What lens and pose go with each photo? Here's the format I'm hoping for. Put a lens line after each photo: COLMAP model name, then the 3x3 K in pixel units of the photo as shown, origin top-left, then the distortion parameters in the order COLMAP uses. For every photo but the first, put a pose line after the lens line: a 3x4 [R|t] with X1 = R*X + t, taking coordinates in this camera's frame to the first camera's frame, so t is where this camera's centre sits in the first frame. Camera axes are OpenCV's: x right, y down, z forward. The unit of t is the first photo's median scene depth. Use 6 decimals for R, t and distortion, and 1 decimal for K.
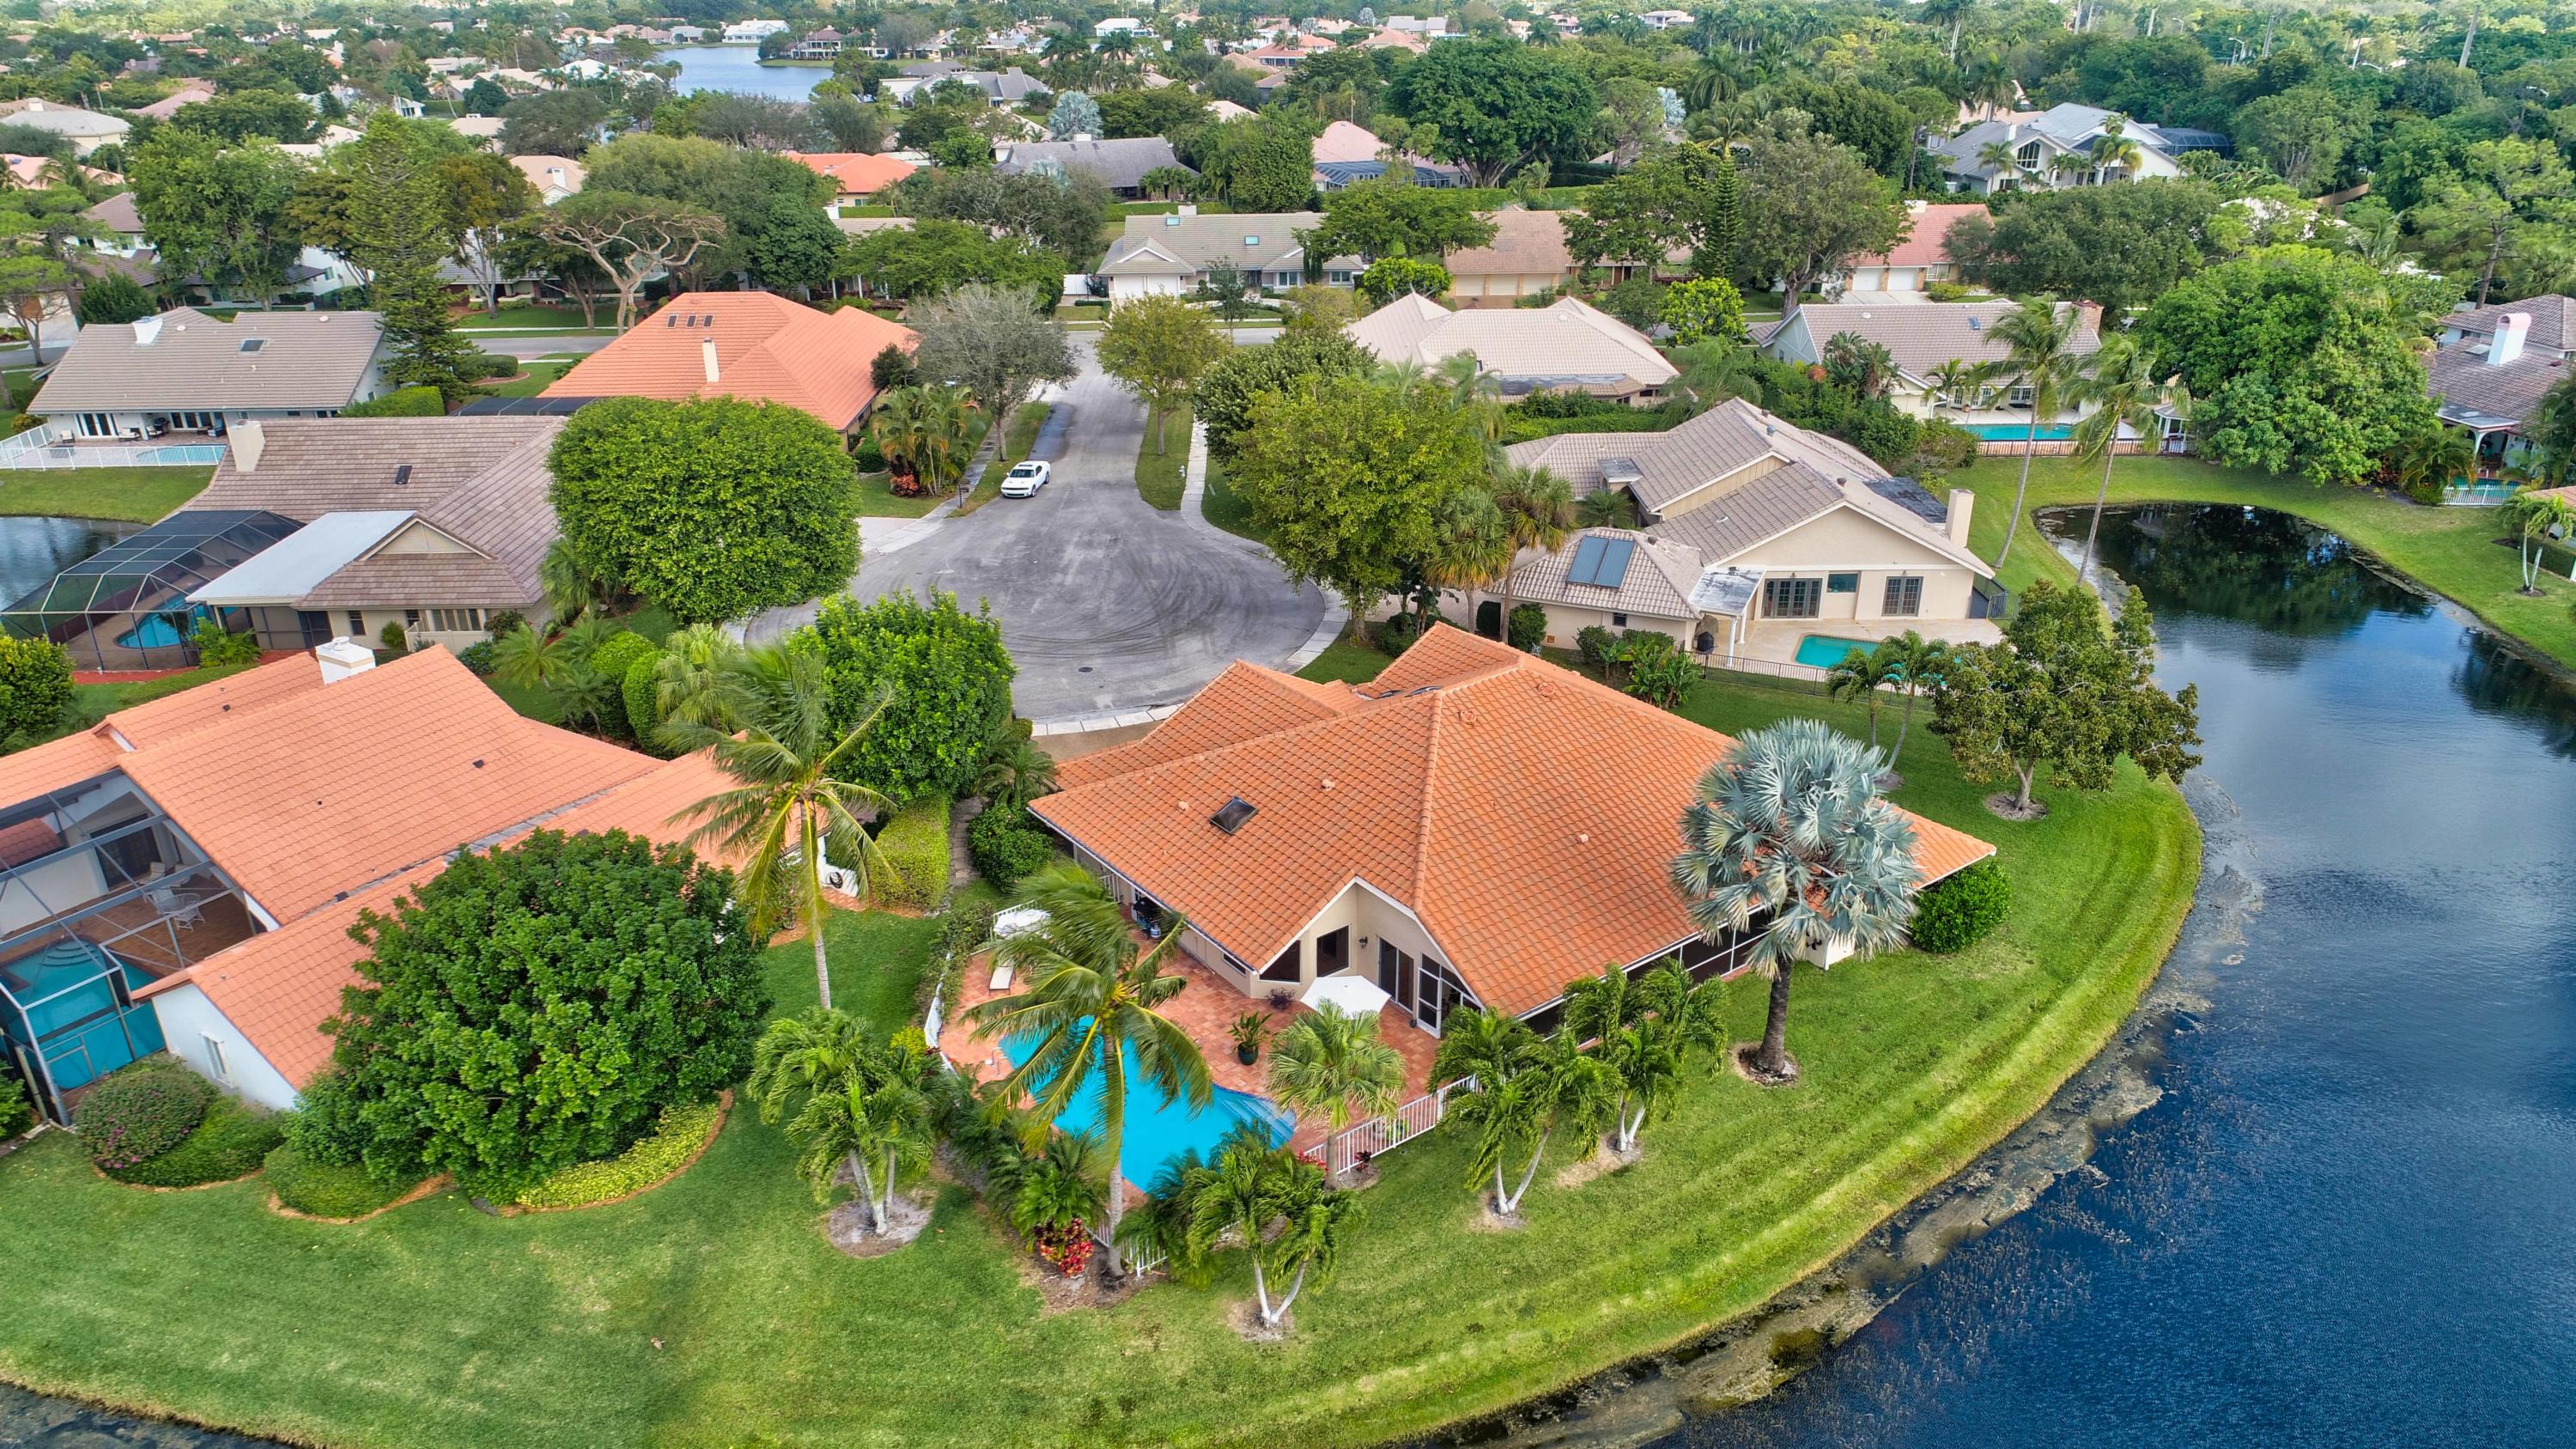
lens RADIAL K [[1723.6, 0, 1288.0], [0, 1723.6, 724.5], [0, 0, 1]] dist [-0.004325, -0.000600]
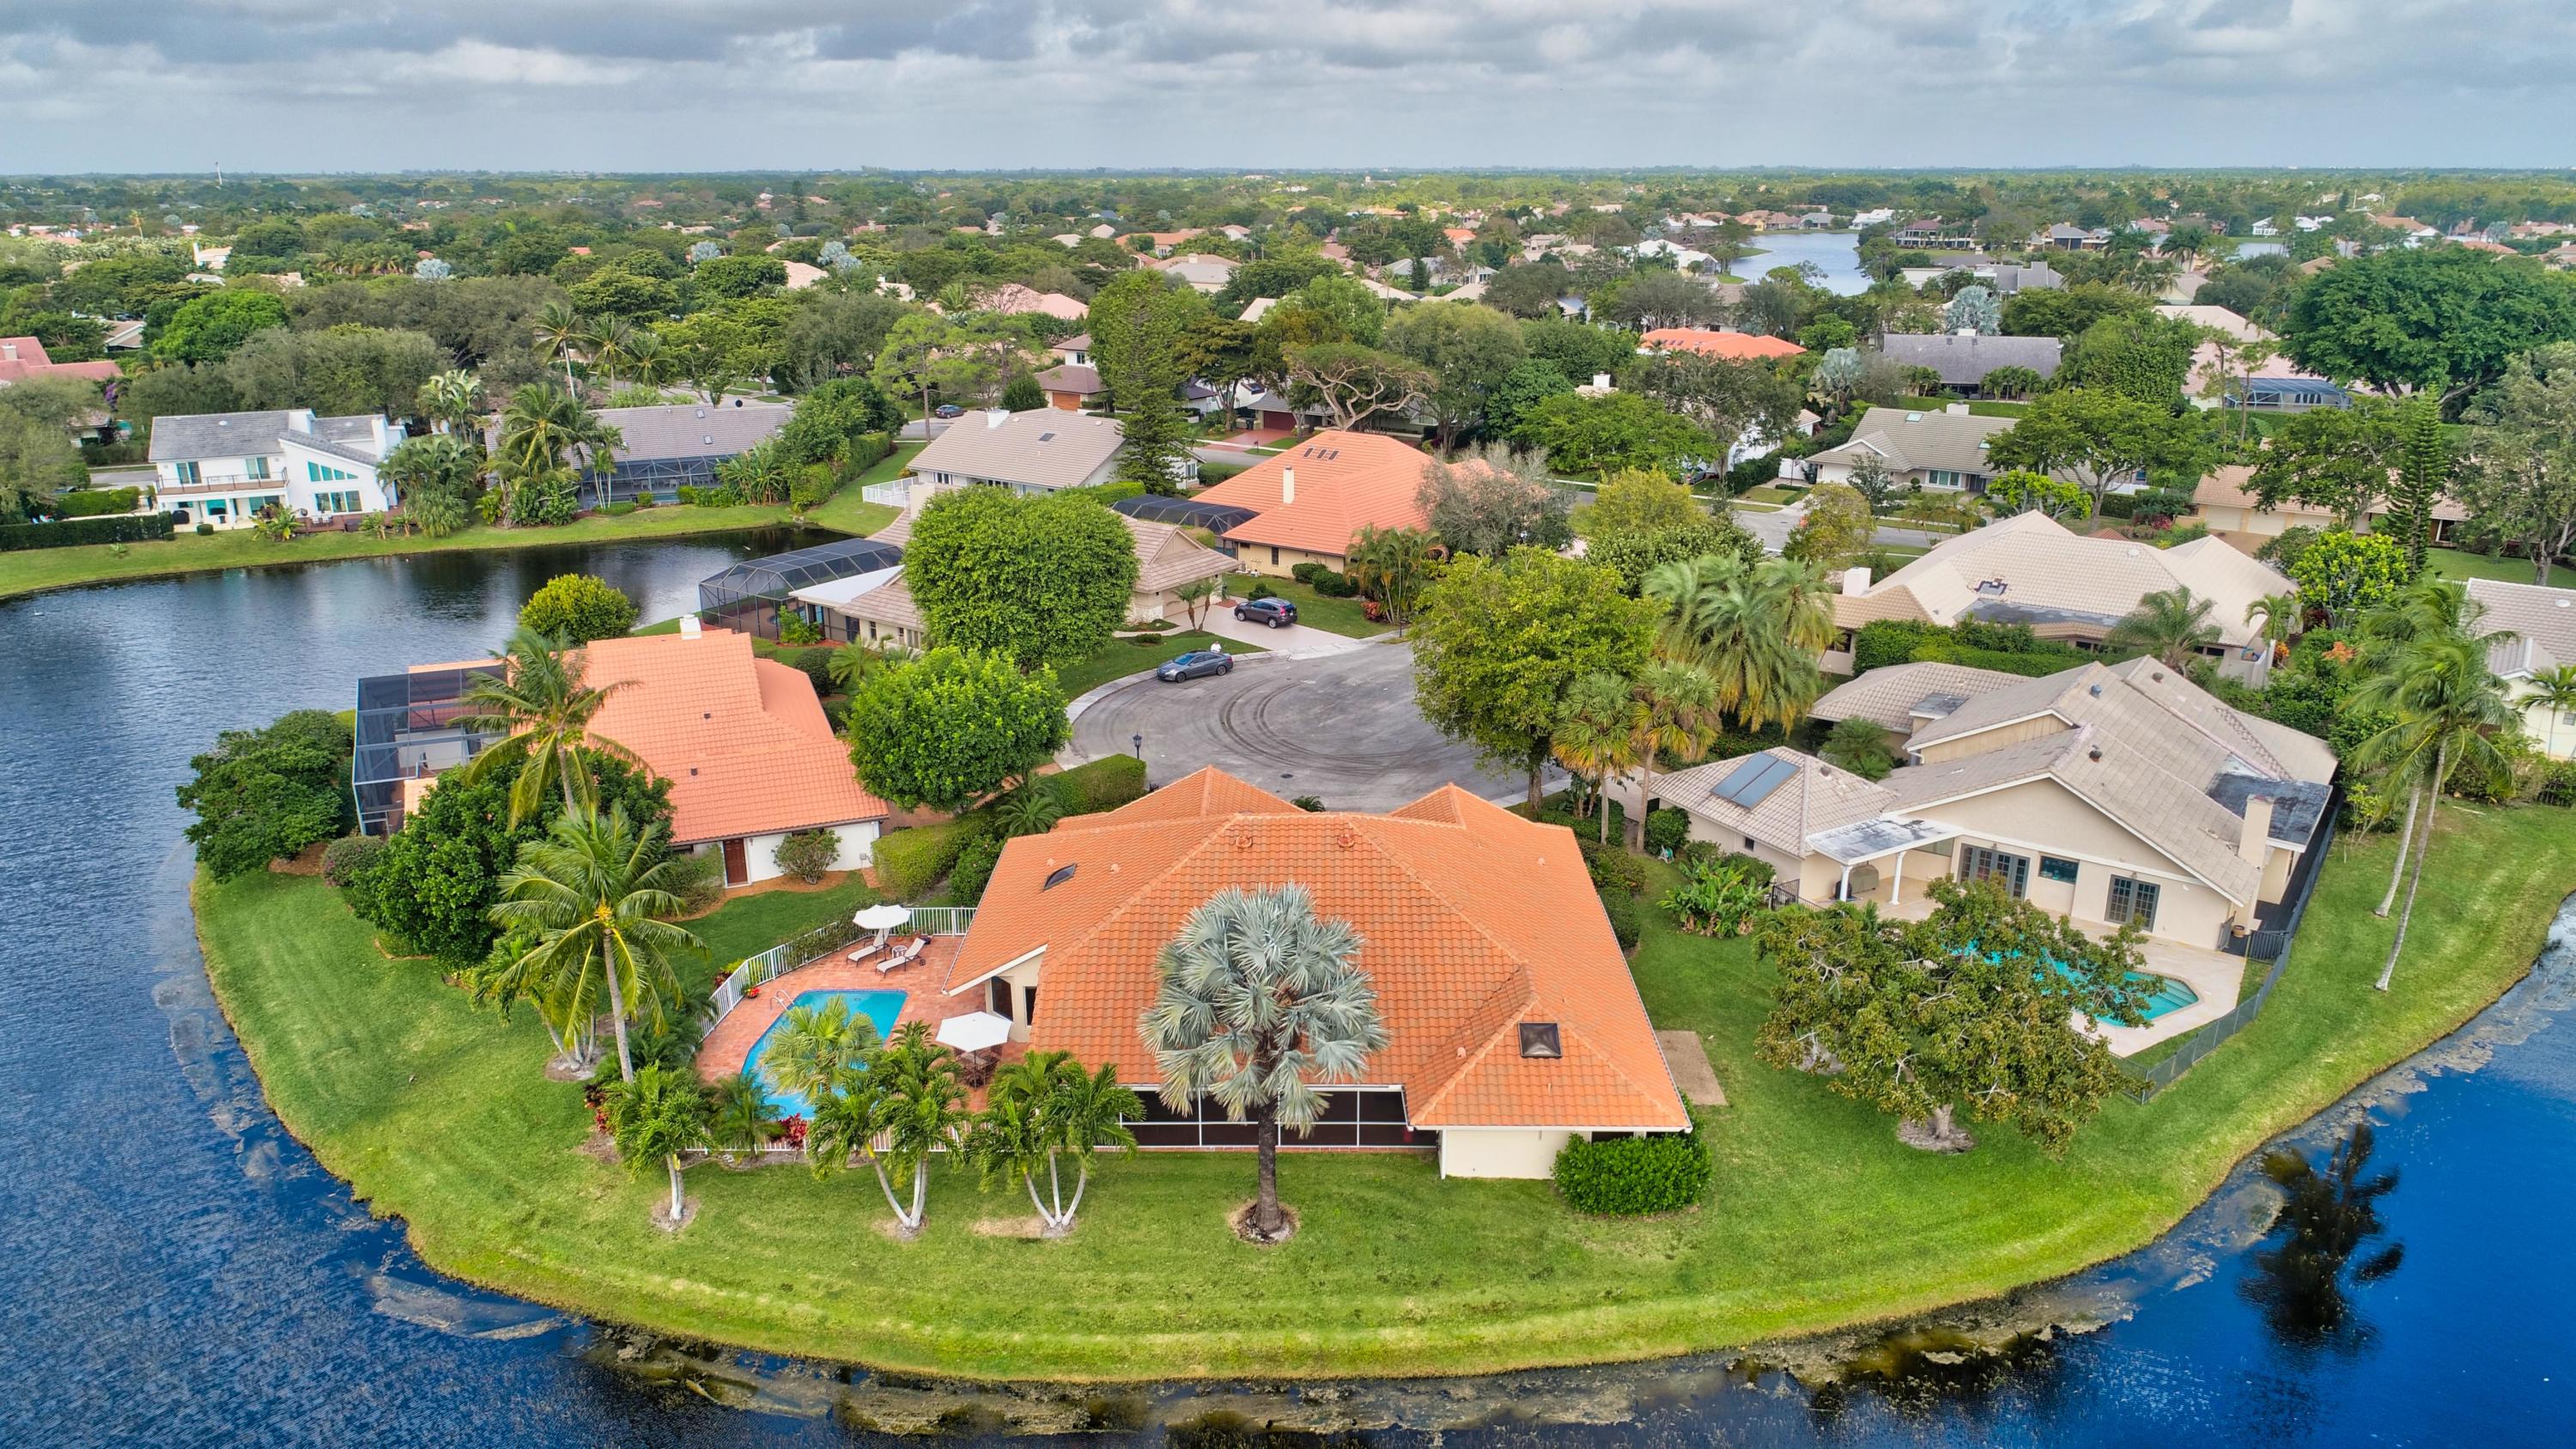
lens RADIAL K [[1723.6, 0, 1288.0], [0, 1723.6, 724.5], [0, 0, 1]] dist [-0.004325, -0.000600]
pose [[0.797878, 0.191967, -0.571436, 0.716366], [-0.246353, 0.969005, -0.018449, -0.061621], [0.550183, 0.155494, 0.820439, 0.120589]]
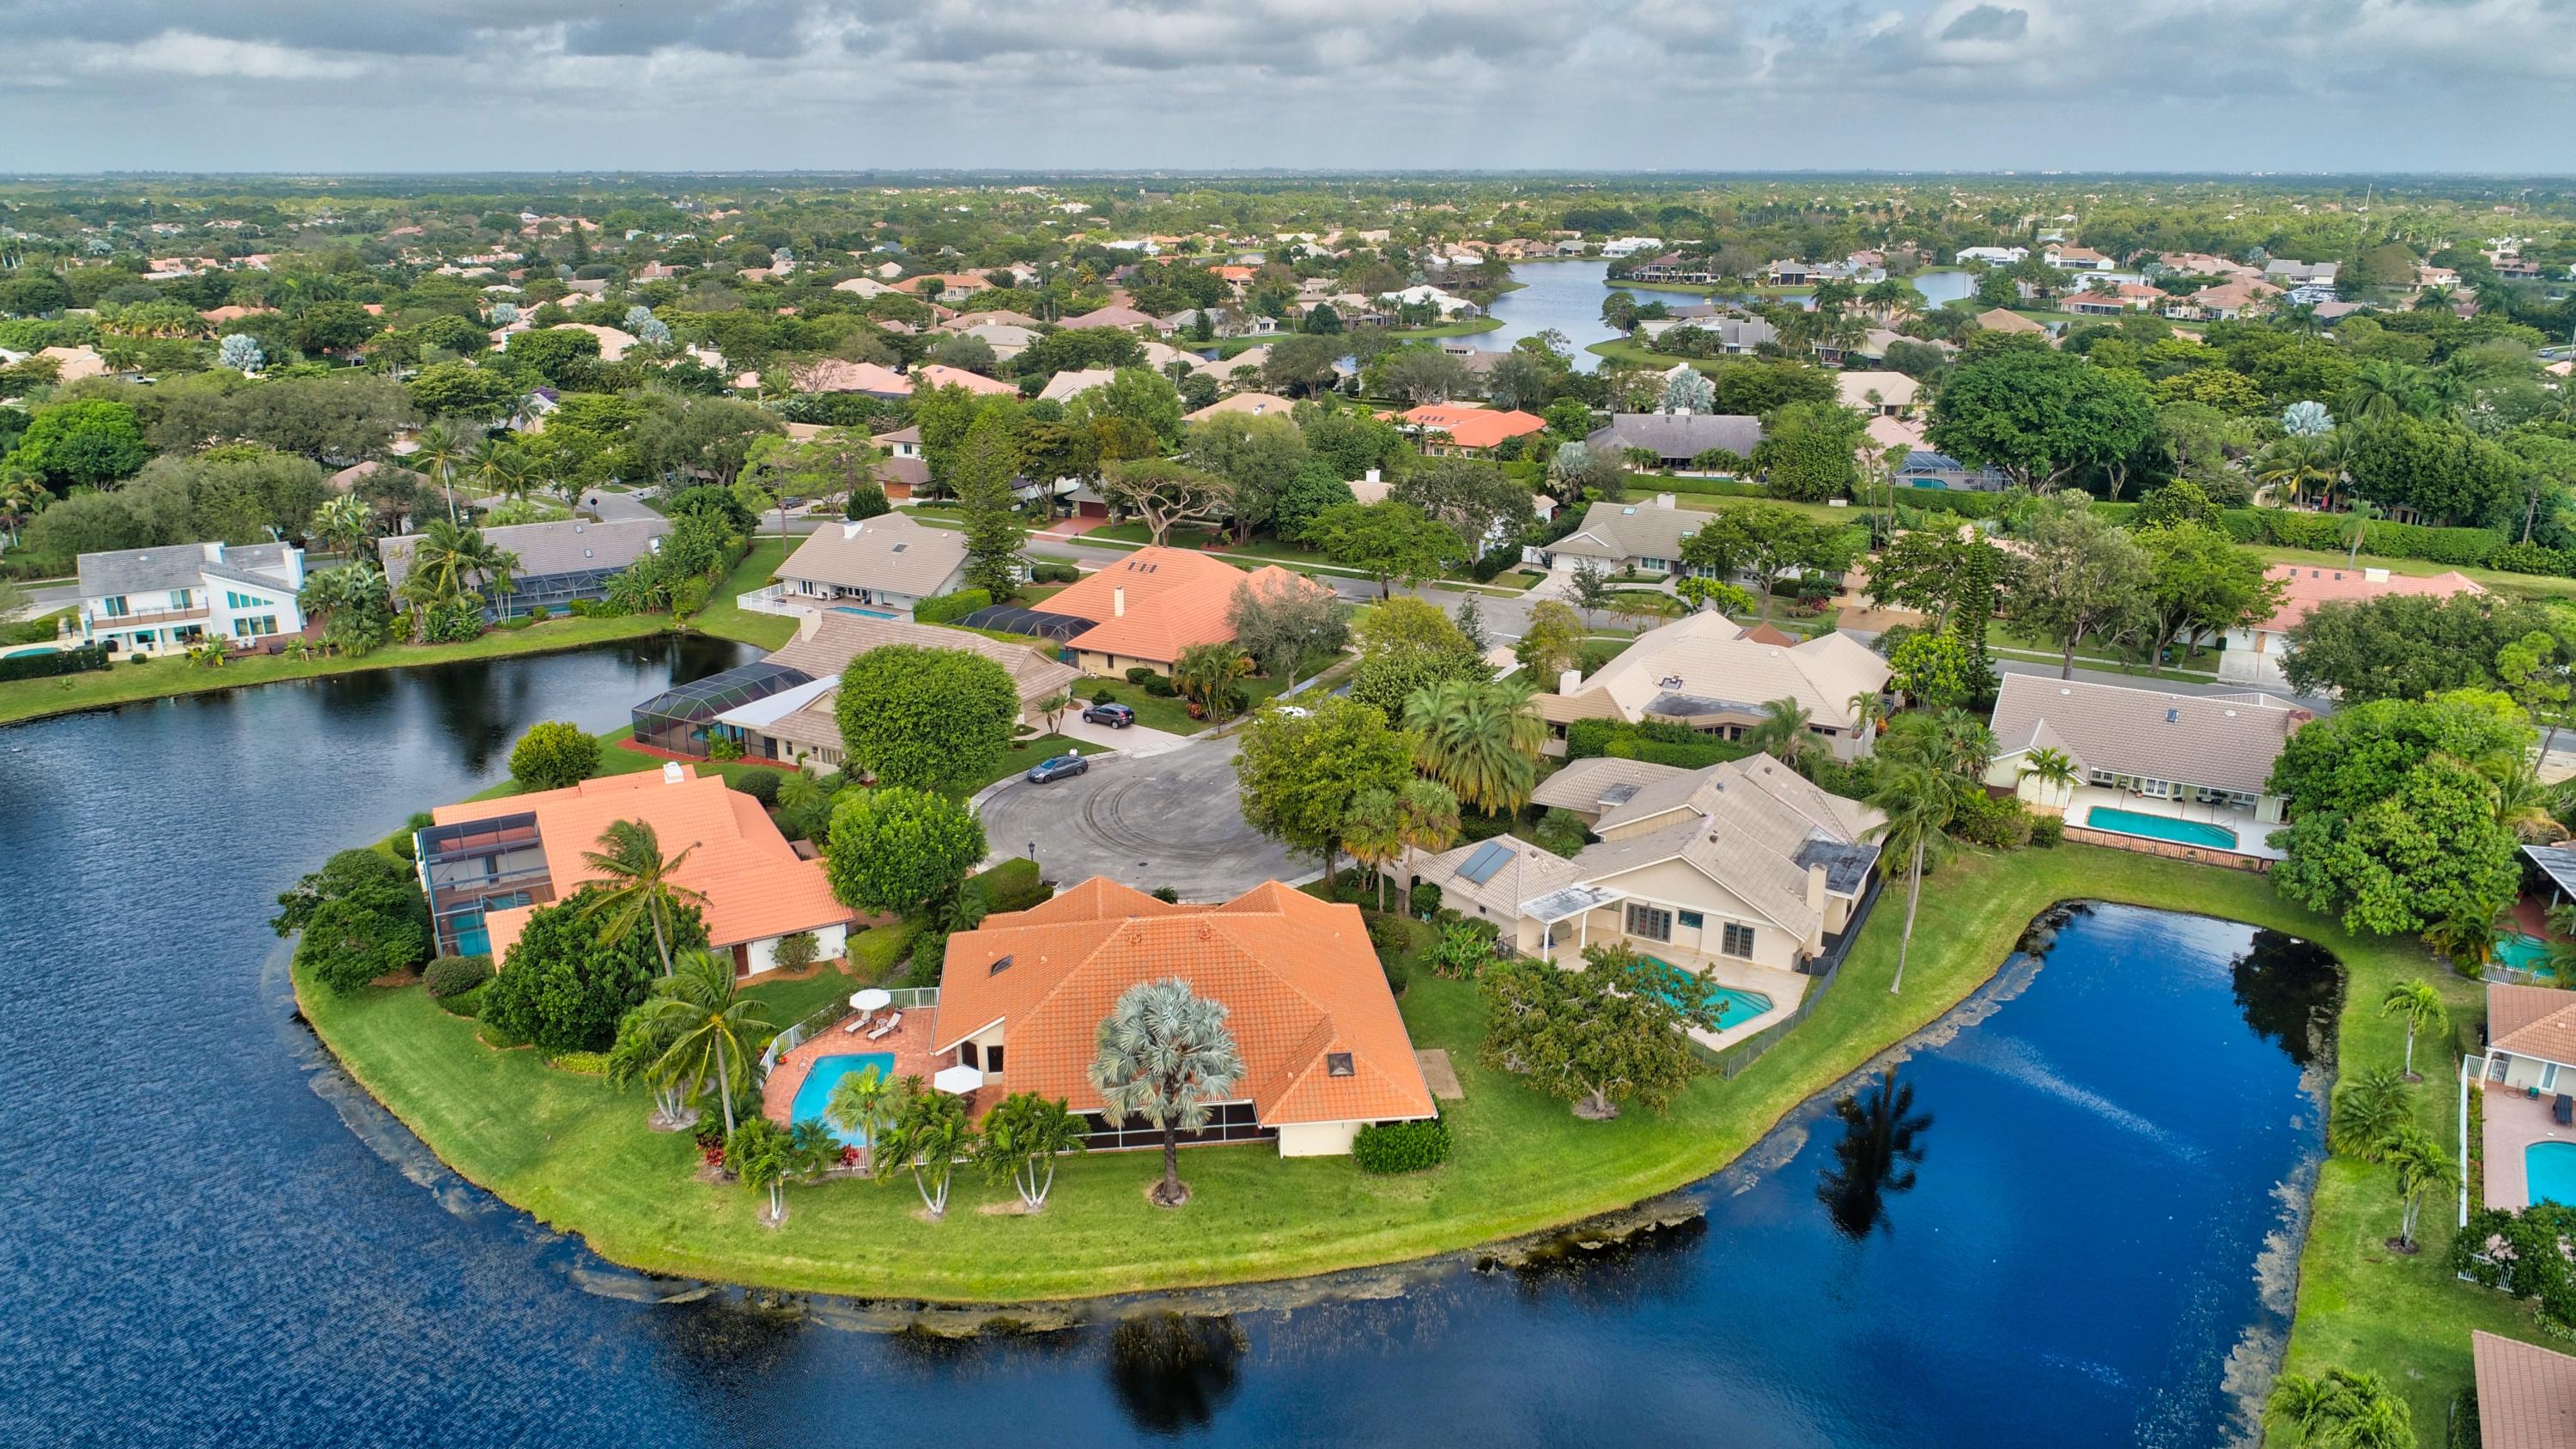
lens RADIAL K [[1723.6, 0, 1288.0], [0, 1723.6, 724.5], [0, 0, 1]] dist [-0.004325, -0.000600]
pose [[0.867267, 0.161706, -0.470850, 0.918843], [-0.206811, 0.977333, -0.045279, -0.150133], [0.452855, 0.136646, 0.881050, -0.339703]]
